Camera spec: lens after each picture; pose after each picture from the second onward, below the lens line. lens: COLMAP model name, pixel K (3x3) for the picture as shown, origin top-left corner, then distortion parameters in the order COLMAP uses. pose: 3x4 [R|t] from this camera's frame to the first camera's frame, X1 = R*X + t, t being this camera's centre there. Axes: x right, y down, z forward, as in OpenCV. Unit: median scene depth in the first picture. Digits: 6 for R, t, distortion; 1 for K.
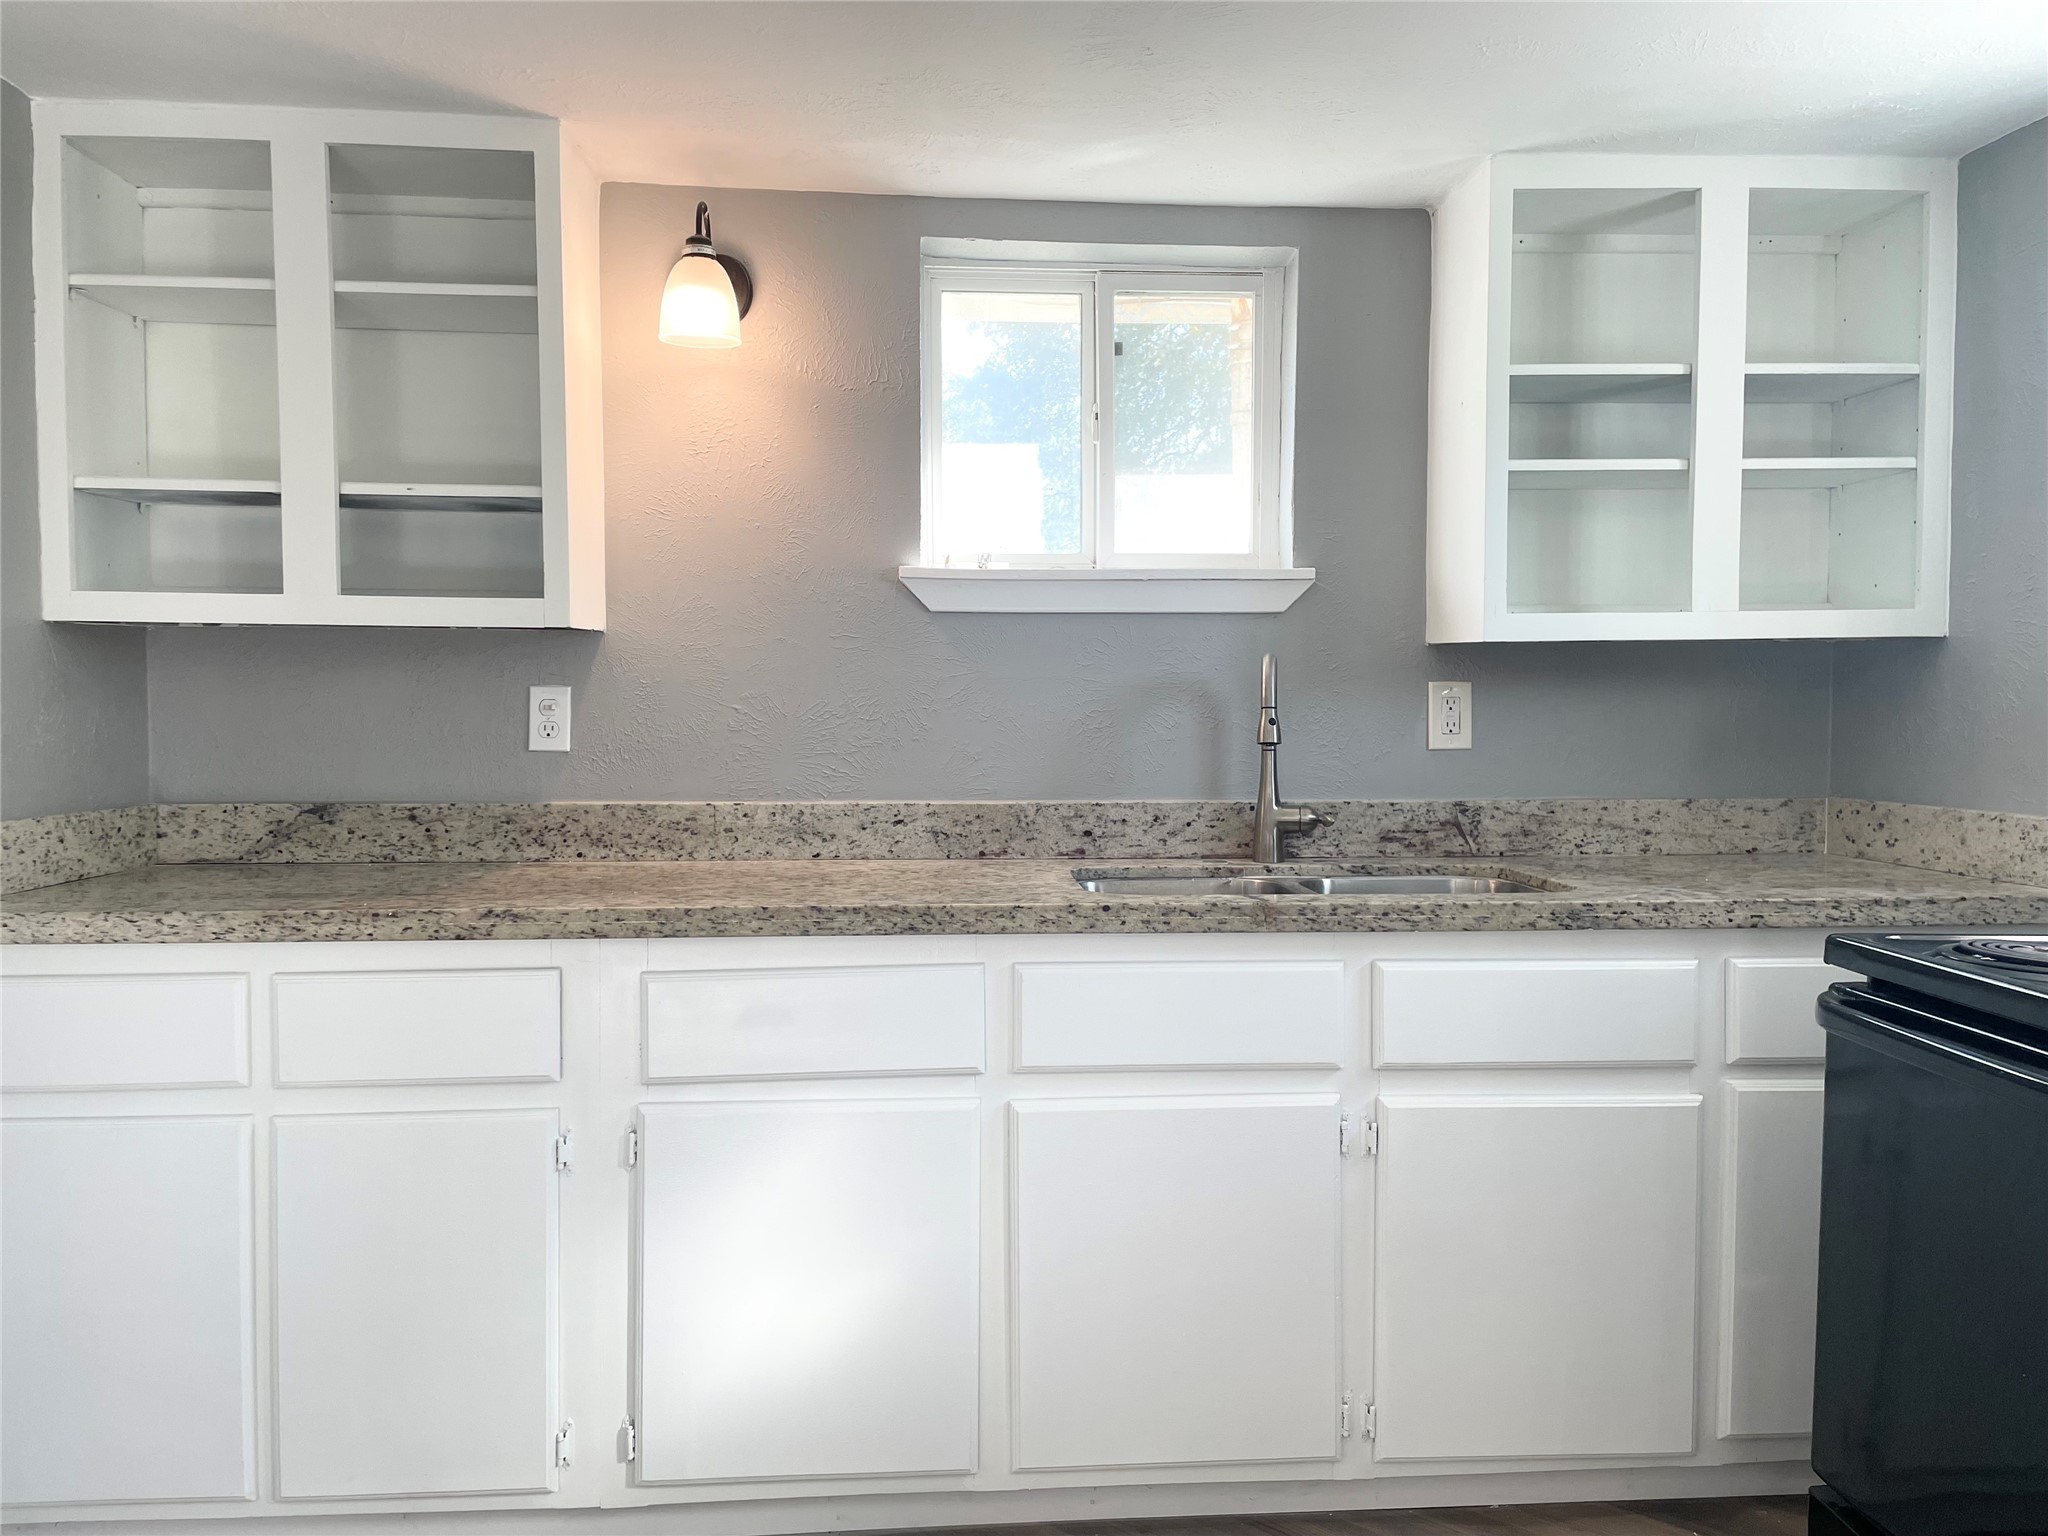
lens RADIAL K [[1548.8, 0, 1045.3], [0, 1548.8, 746.8], [0, 0, 1]] dist [0.082241, -0.099624]
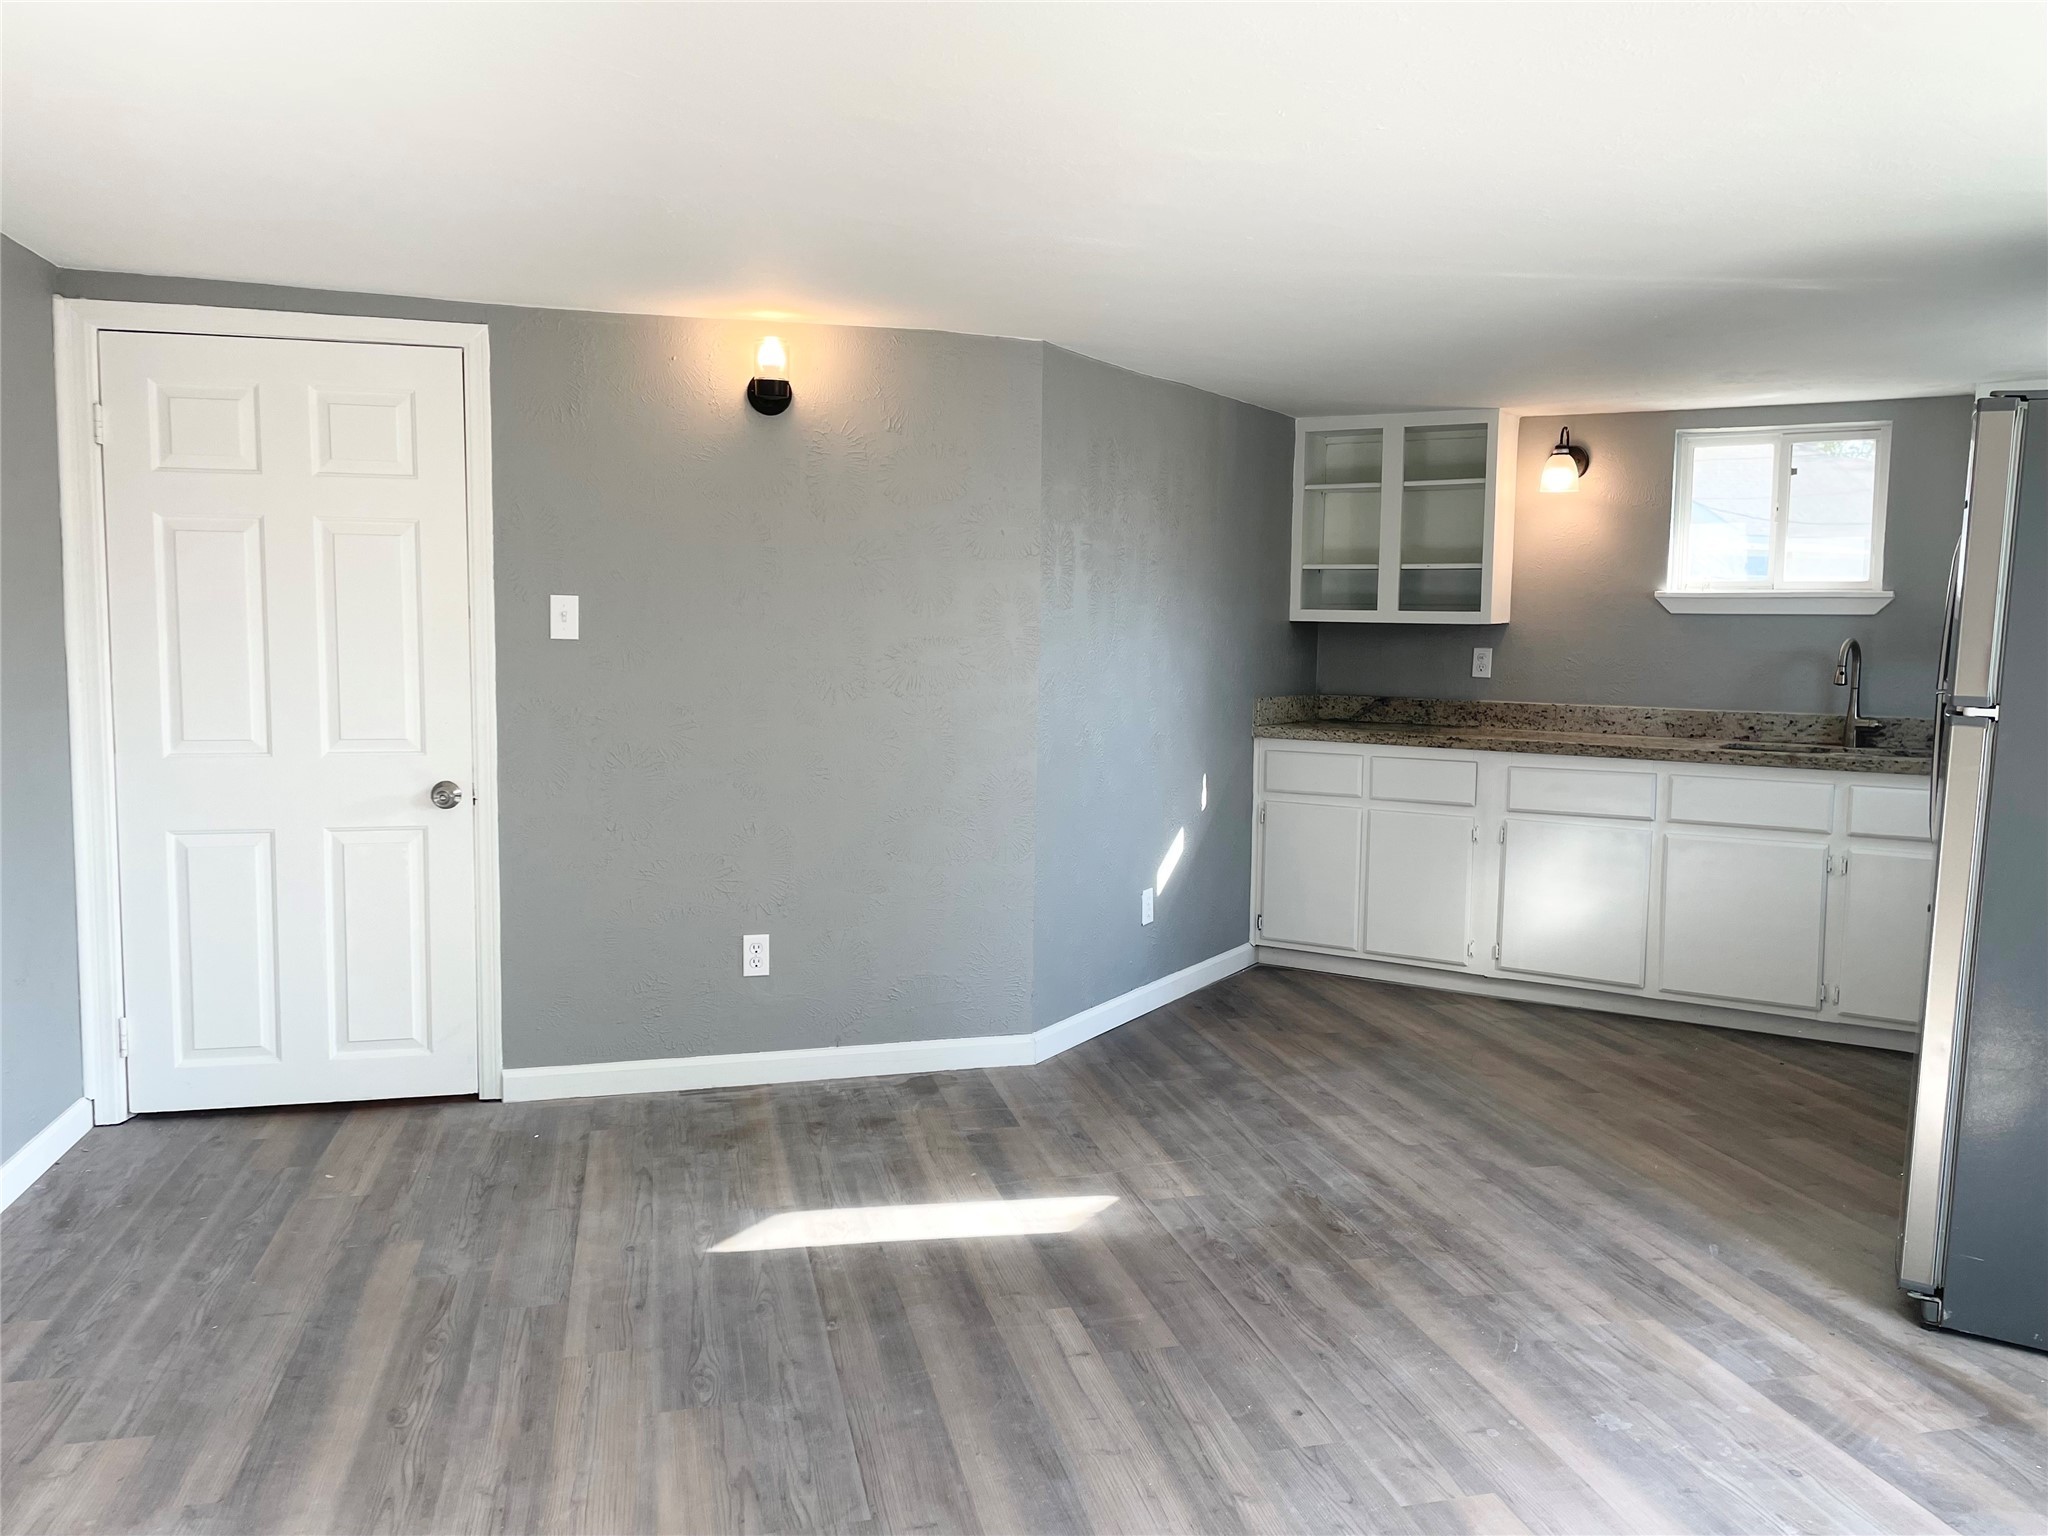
lens RADIAL K [[1548.8, 0, 1045.3], [0, 1548.8, 746.8], [0, 0, 1]] dist [0.082241, -0.099624]
pose [[0.822786, 0.056956, -0.565491, 0.446478], [-0.033451, 0.998094, 0.051856, 0.007229], [0.567367, -0.023751, 0.823123, -1.219012]]
